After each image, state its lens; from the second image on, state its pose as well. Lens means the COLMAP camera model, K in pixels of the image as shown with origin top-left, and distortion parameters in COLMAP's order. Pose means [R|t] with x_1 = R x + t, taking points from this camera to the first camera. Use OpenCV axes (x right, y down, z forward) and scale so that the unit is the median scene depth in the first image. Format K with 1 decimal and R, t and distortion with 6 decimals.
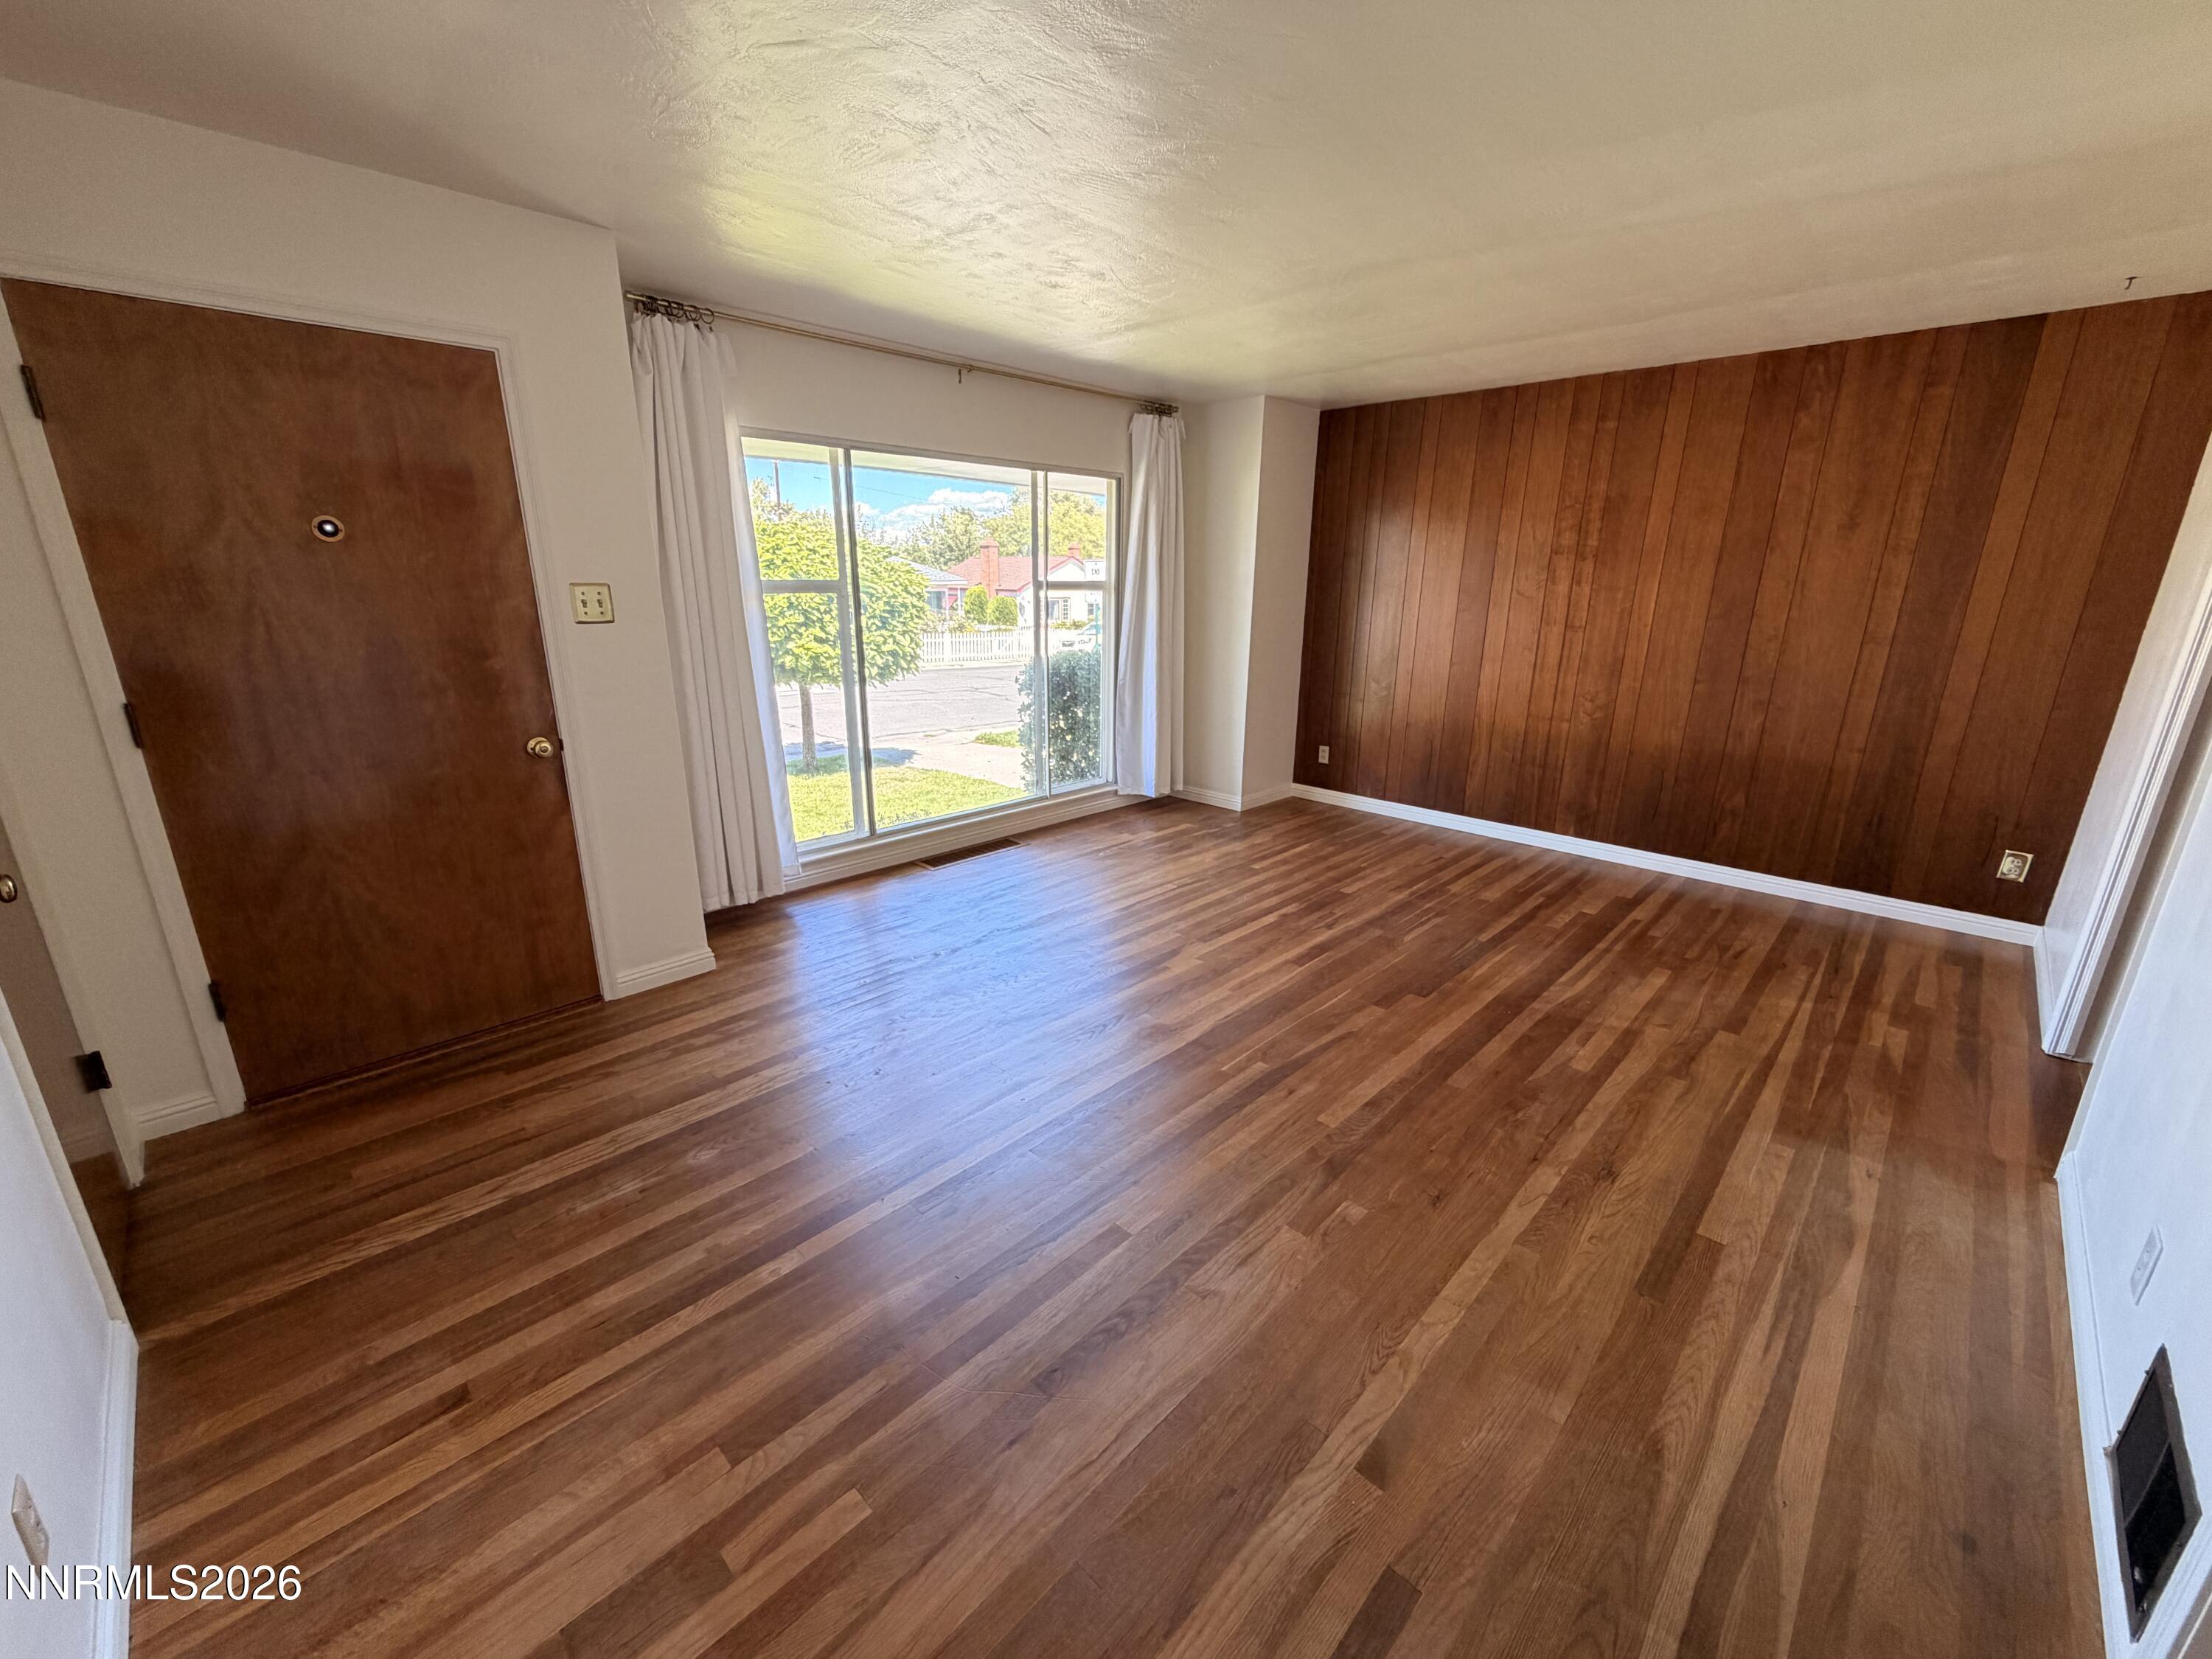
lens RADIAL K [[884.0, 0, 1098.9], [0, 884.0, 831.7], [0, 0, 1]] dist [0.001214, 0.000206]
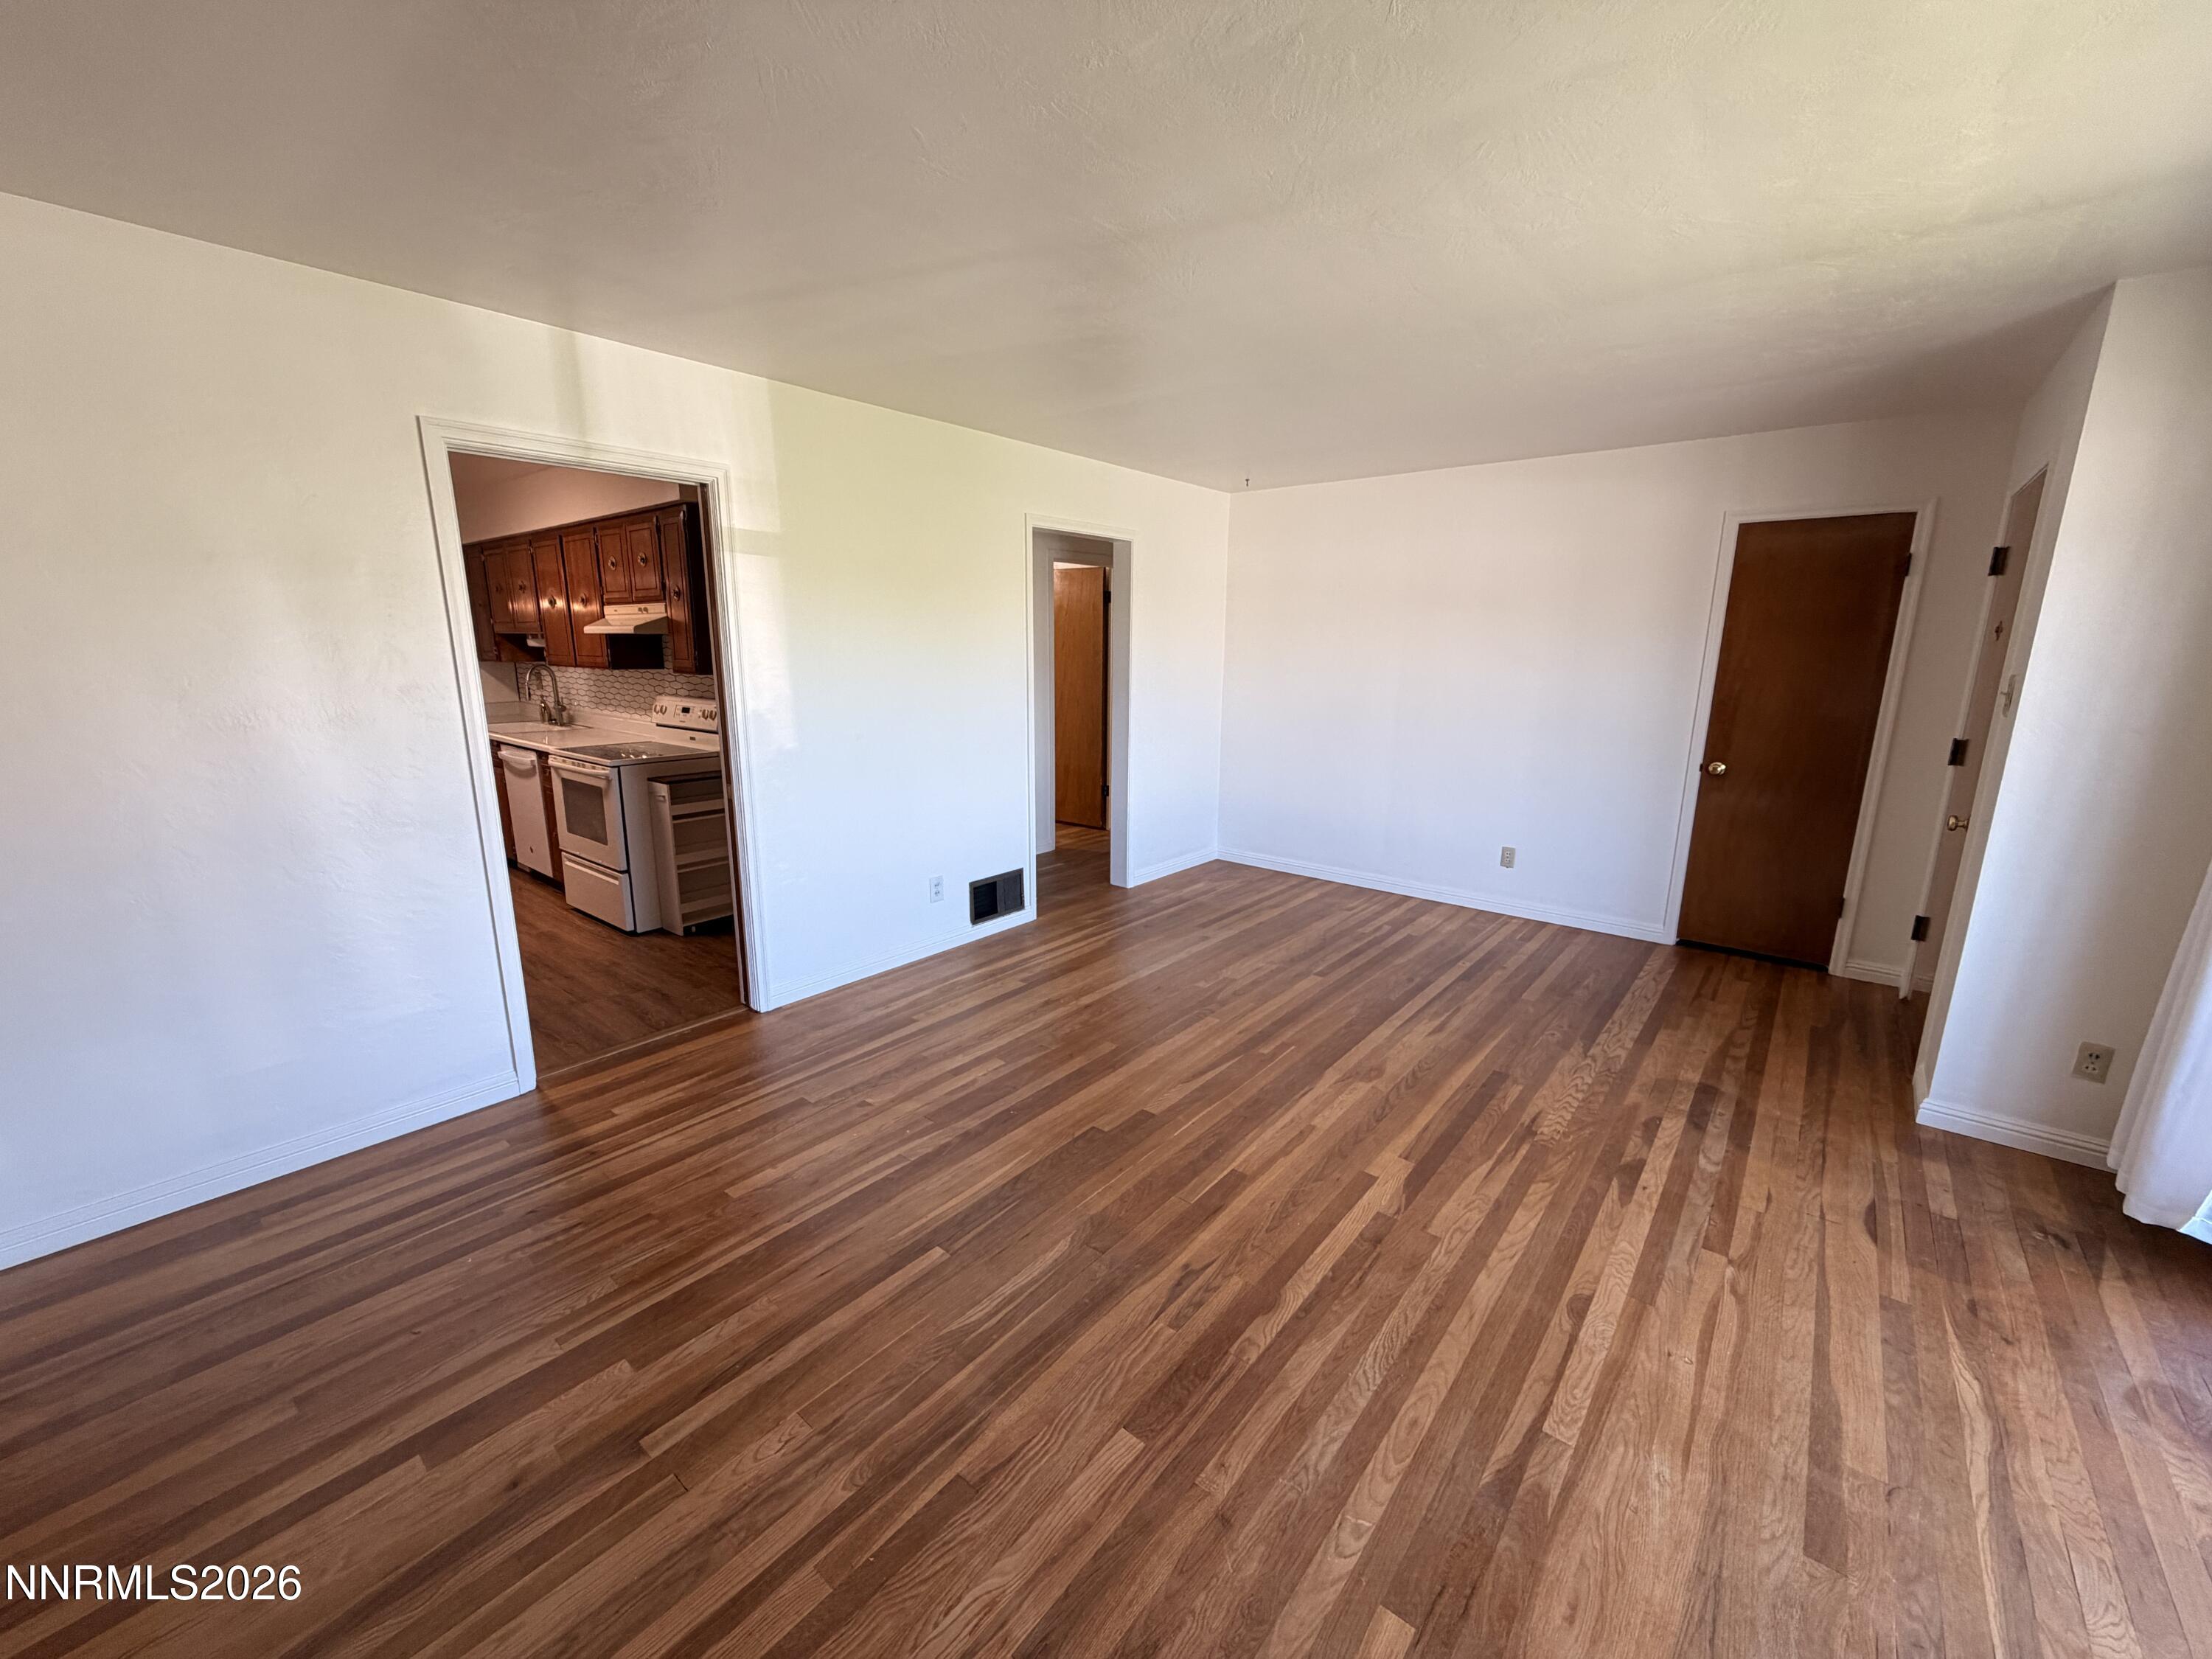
lens RADIAL K [[882.7, 0, 1103.2], [0, 882.7, 828.4], [0, 0, 1]] dist [-0.001301, -0.000127]
pose [[-0.996227, 0.003323, -0.086721, 0.422283], [-0.038206, 0.880427, 0.472640, -0.470836], [0.077922, 0.474170, -0.876978, 1.579934]]
